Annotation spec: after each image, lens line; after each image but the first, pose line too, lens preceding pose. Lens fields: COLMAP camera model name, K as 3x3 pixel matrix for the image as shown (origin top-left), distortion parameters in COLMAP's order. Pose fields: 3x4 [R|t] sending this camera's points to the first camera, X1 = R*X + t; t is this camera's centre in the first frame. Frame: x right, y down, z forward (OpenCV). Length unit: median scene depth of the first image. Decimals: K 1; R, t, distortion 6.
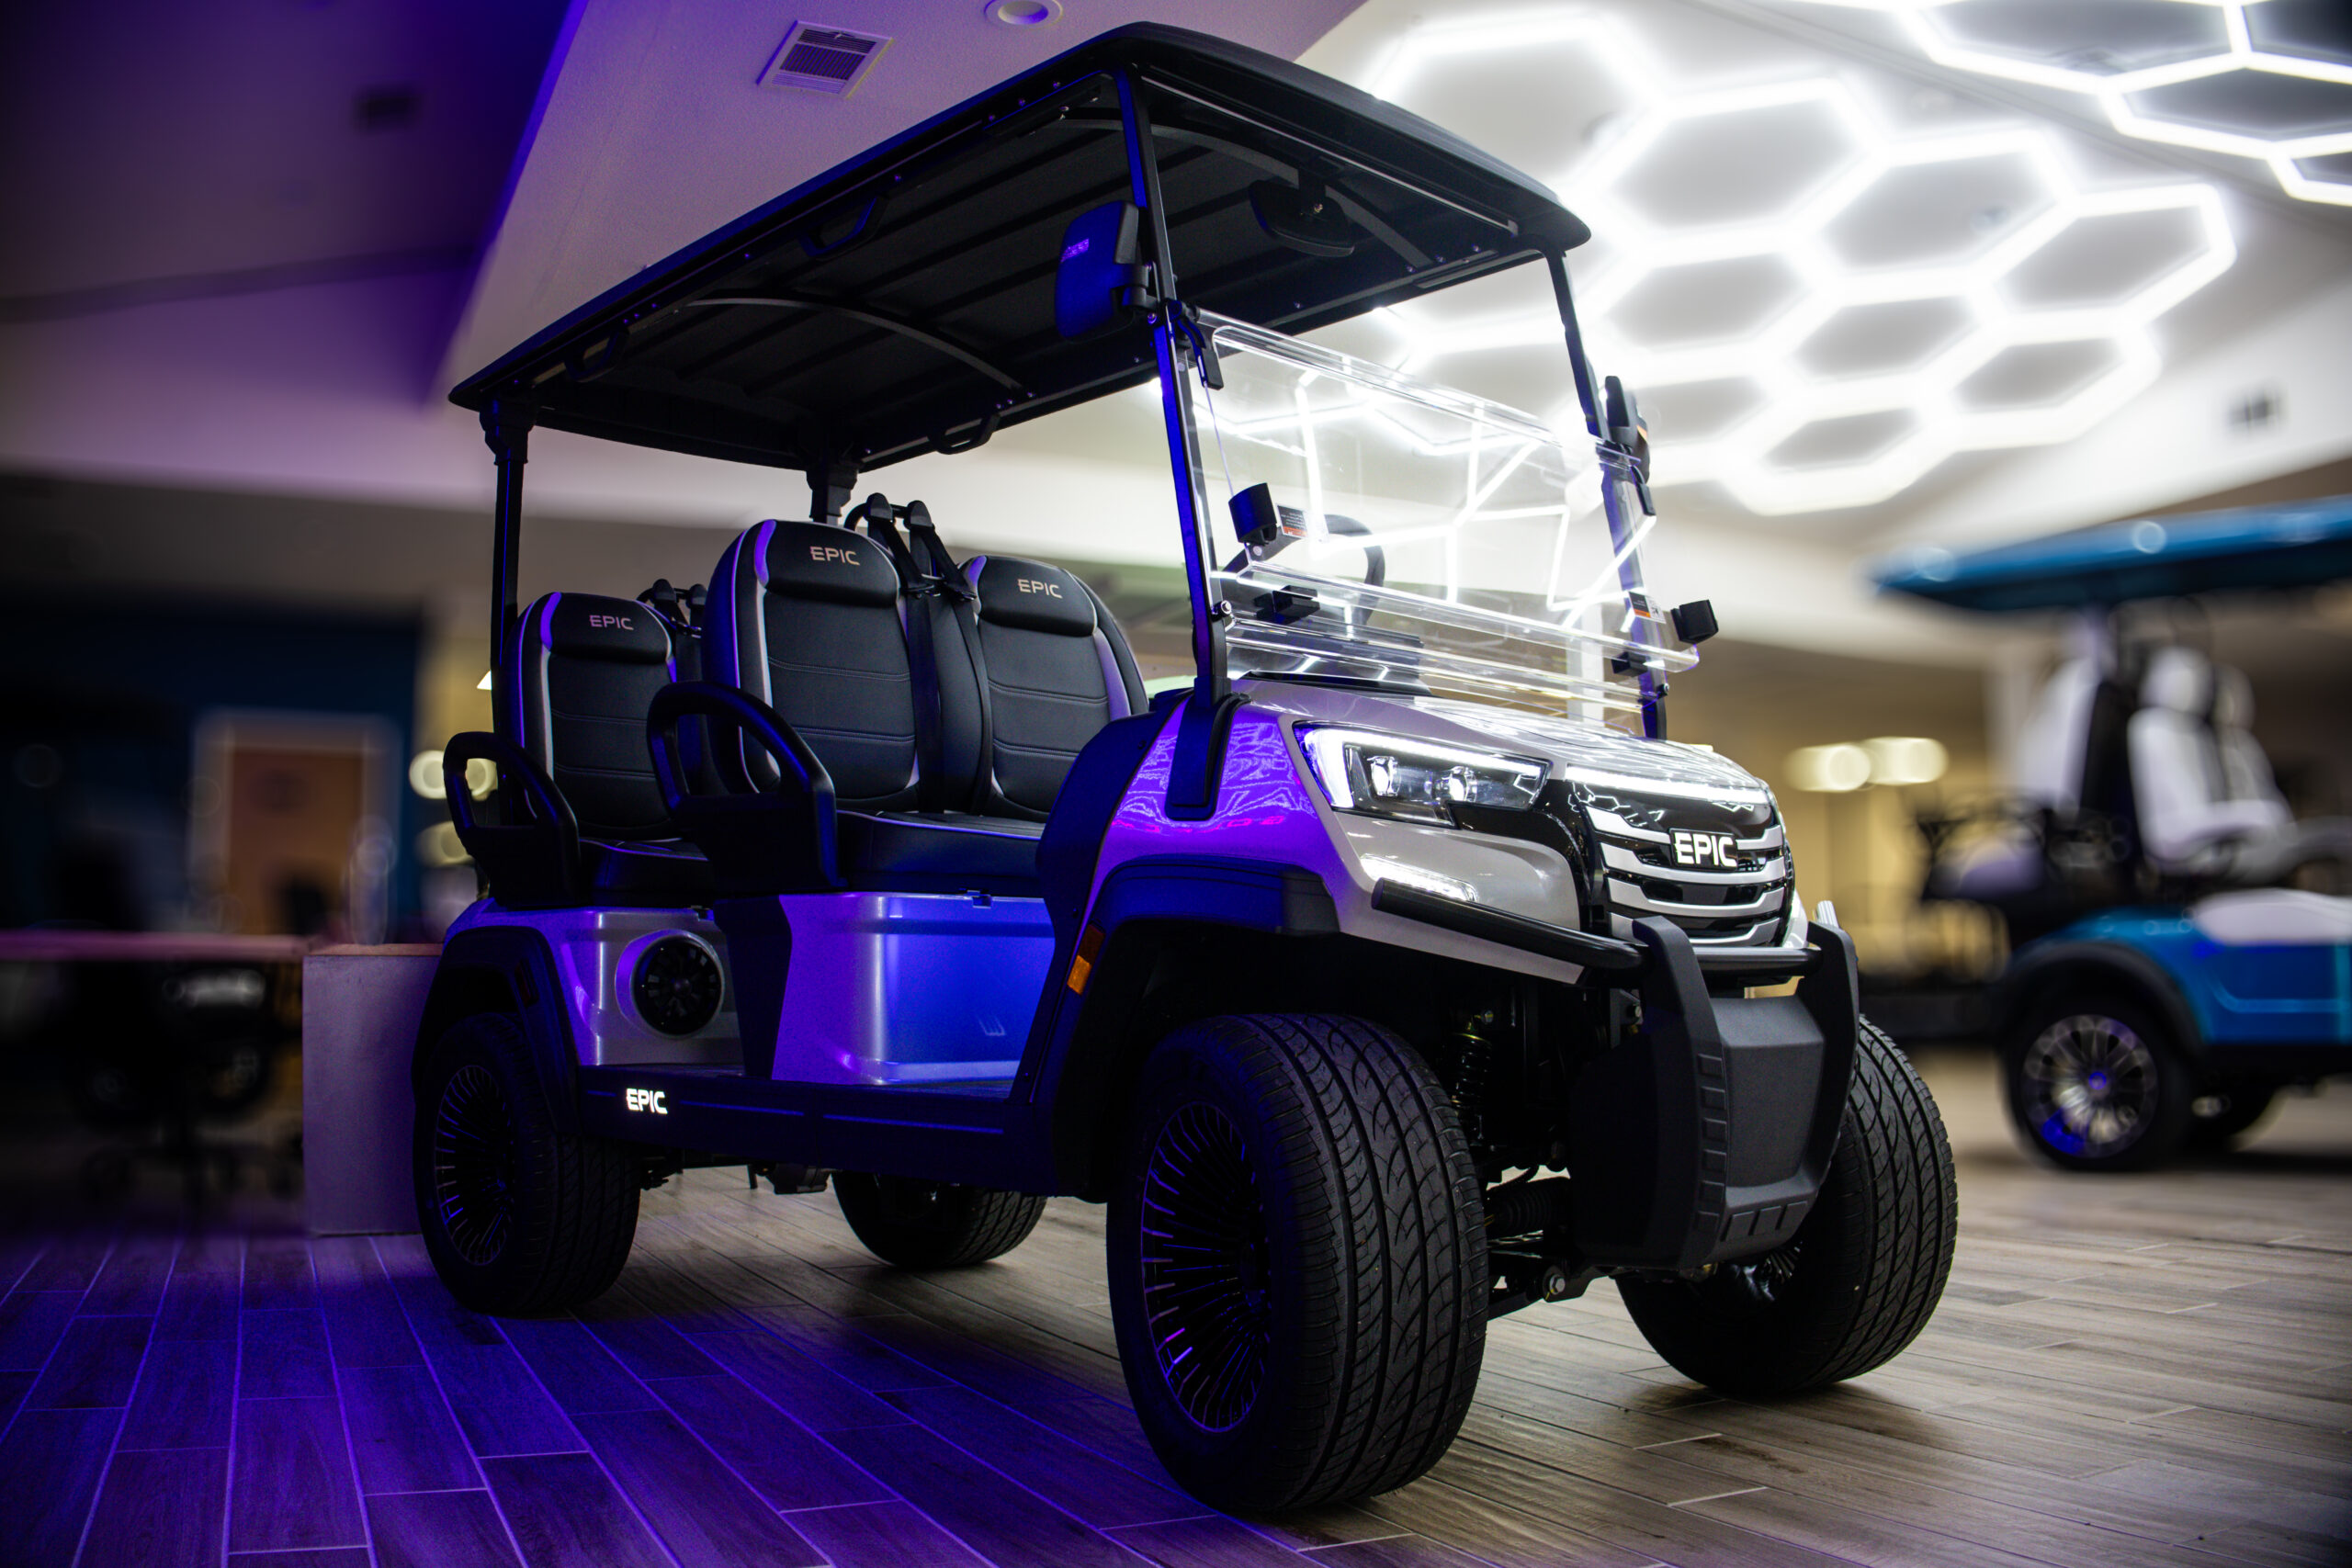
lens RADIAL K [[2065.7, 0, 1006.9], [0, 2065.7, 838.7], [0, 0, 1]] dist [-0.218520, 0.021436]
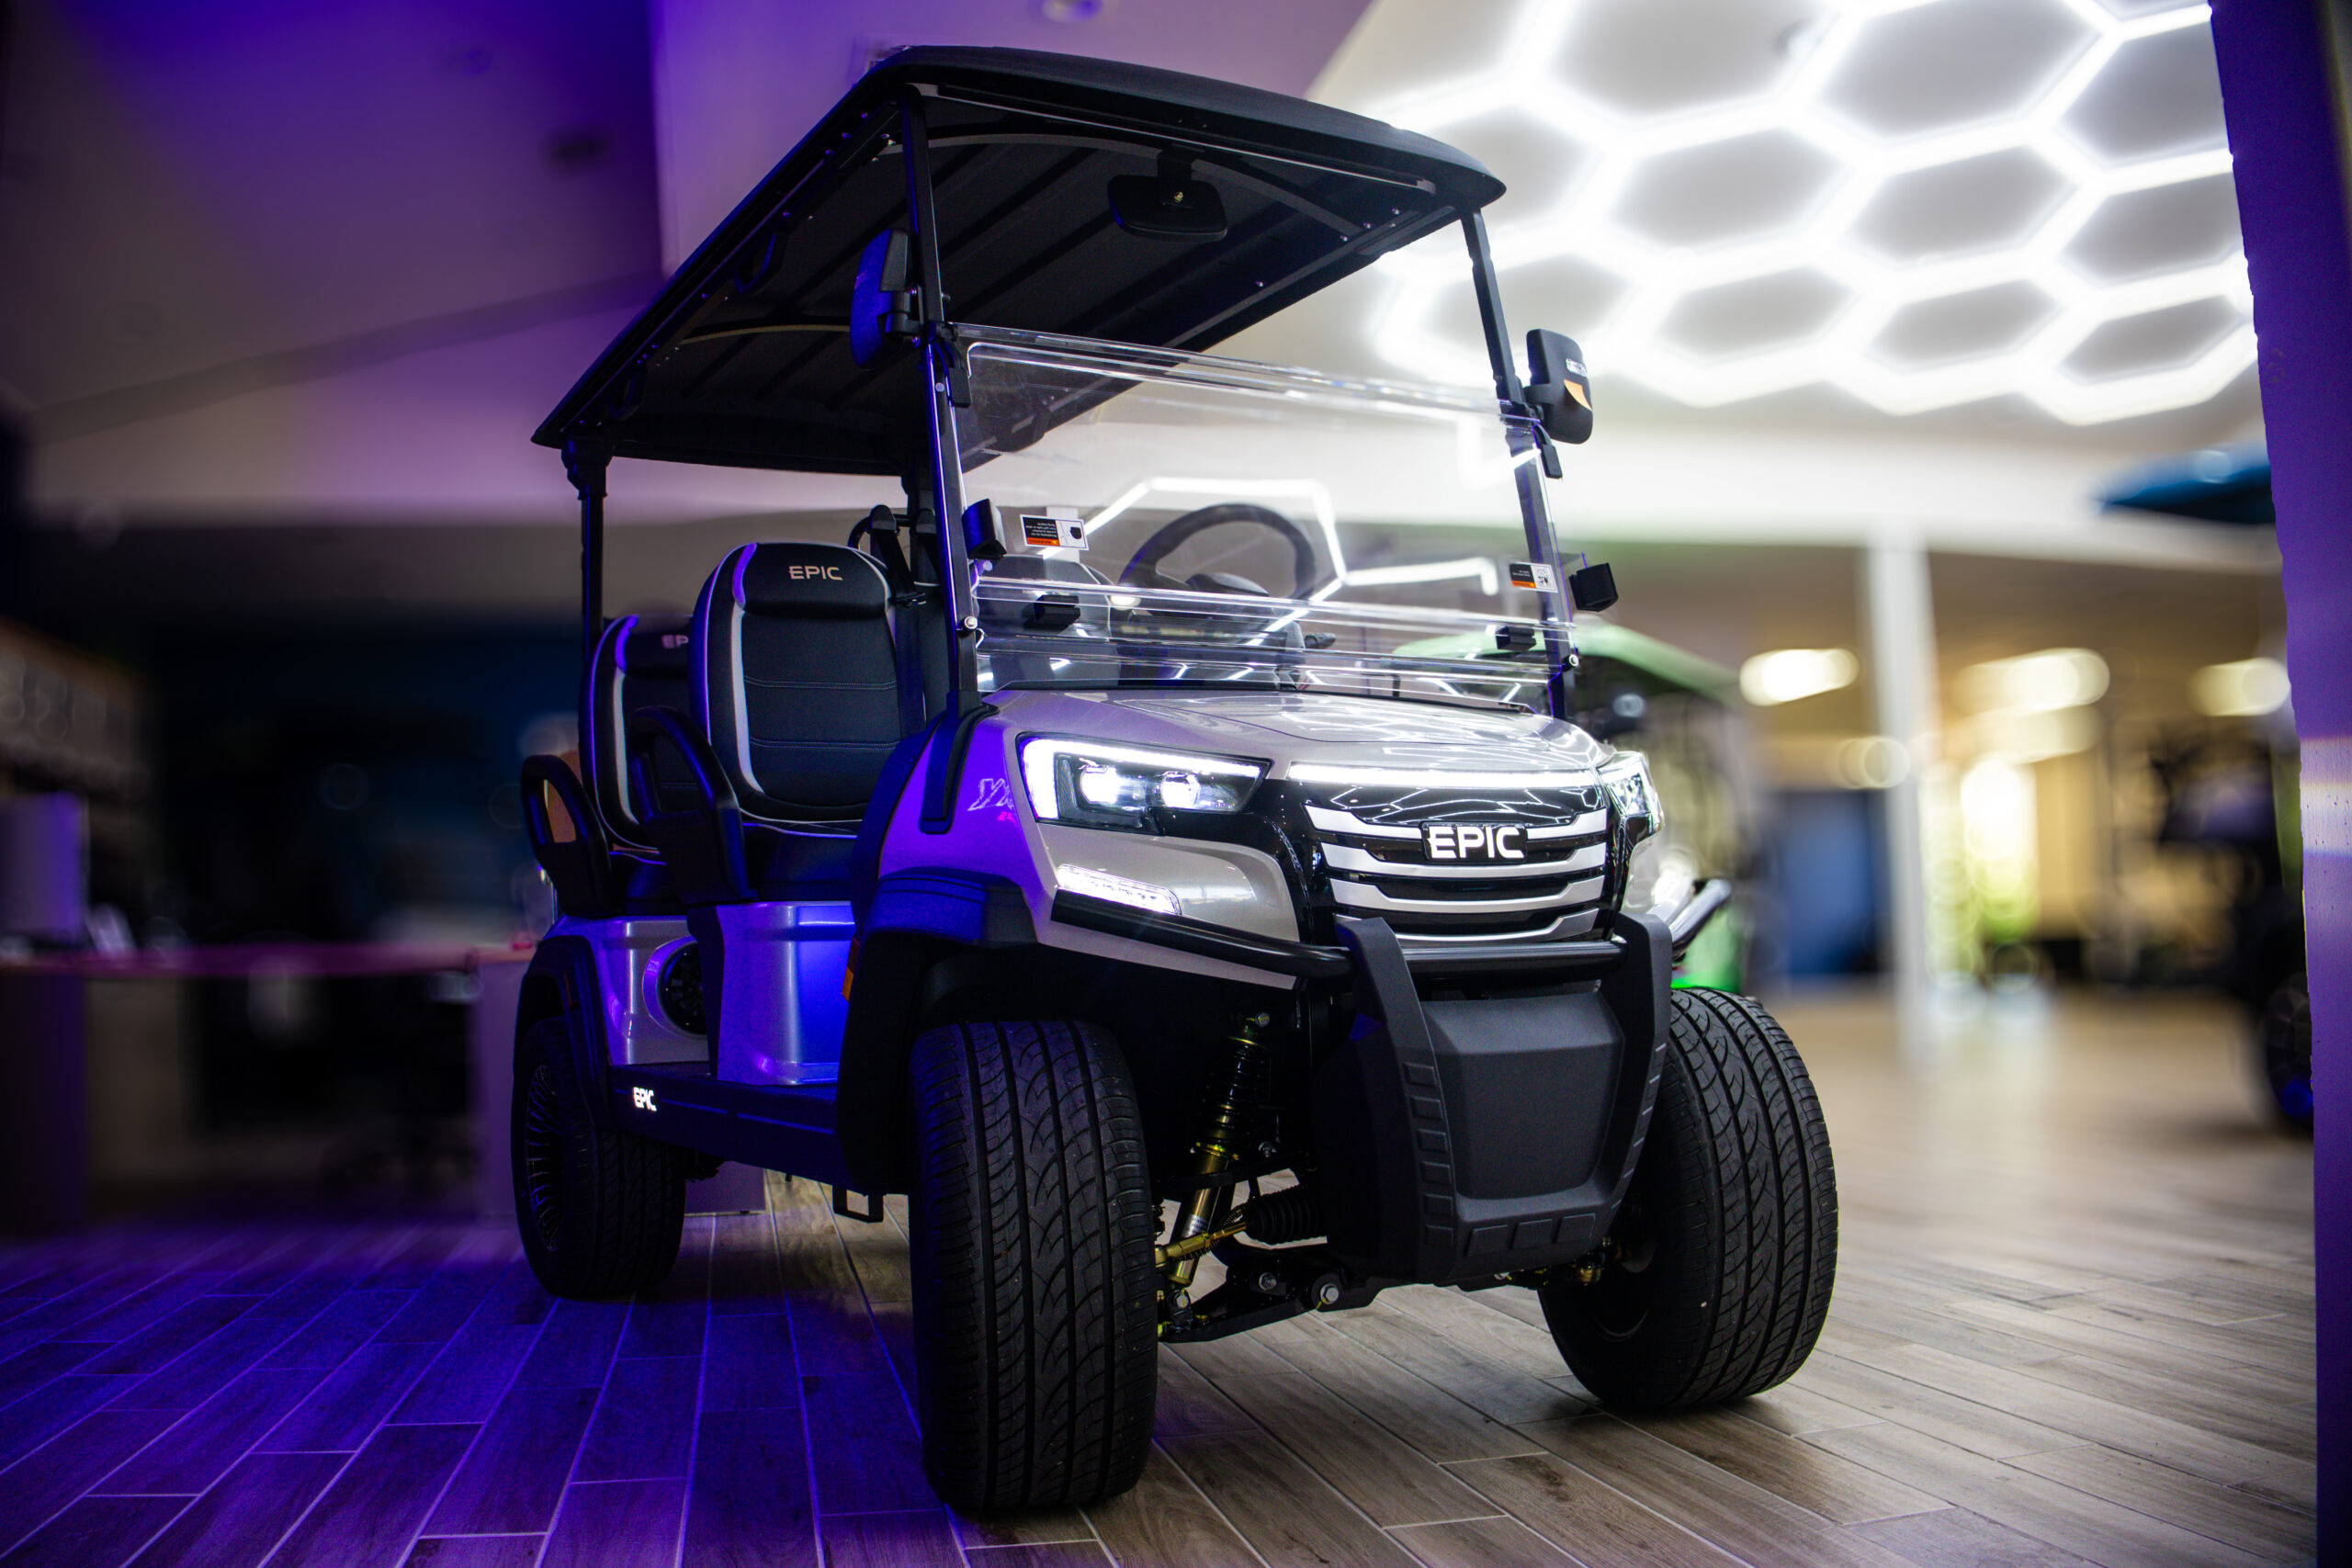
lens RADIAL K [[2065.7, 0, 1006.9], [0, 2065.7, 838.7], [0, 0, 1]] dist [-0.218520, 0.021436]
pose [[0.969103, -0.038154, -0.243689, 0.365754], [0.042416, 0.999025, 0.012263, -0.017271], [0.242983, -0.022220, 0.969776, 0.013949]]
